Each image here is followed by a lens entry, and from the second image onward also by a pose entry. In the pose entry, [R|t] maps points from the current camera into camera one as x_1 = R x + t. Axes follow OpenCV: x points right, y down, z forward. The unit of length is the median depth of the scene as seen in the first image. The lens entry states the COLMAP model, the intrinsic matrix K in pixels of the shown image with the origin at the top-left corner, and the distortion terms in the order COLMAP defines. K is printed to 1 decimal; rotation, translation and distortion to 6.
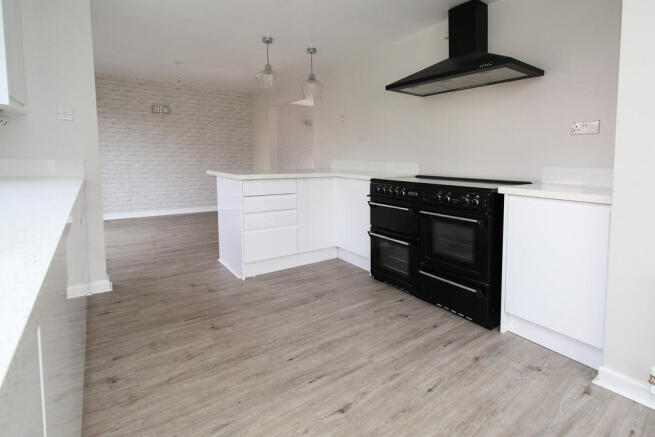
lens RADIAL K [[317.8, 0, 328.2], [0, 317.8, 183.0], [0, 0, 1]] dist [0.000372, 0.000439]
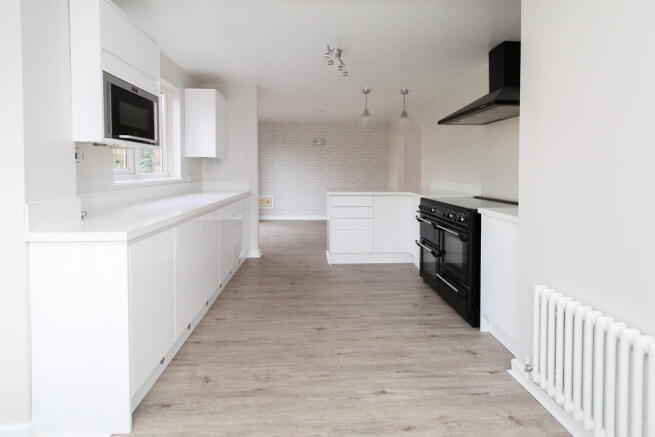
lens RADIAL K [[317.8, 0, 328.2], [0, 317.8, 183.0], [0, 0, 1]] dist [0.000372, 0.000439]
pose [[0.840535, 0.008714, -0.541687, 0.557879], [-0.034124, 0.998737, -0.036885, -0.014299], [0.540681, 0.049487, 0.839771, -0.263368]]
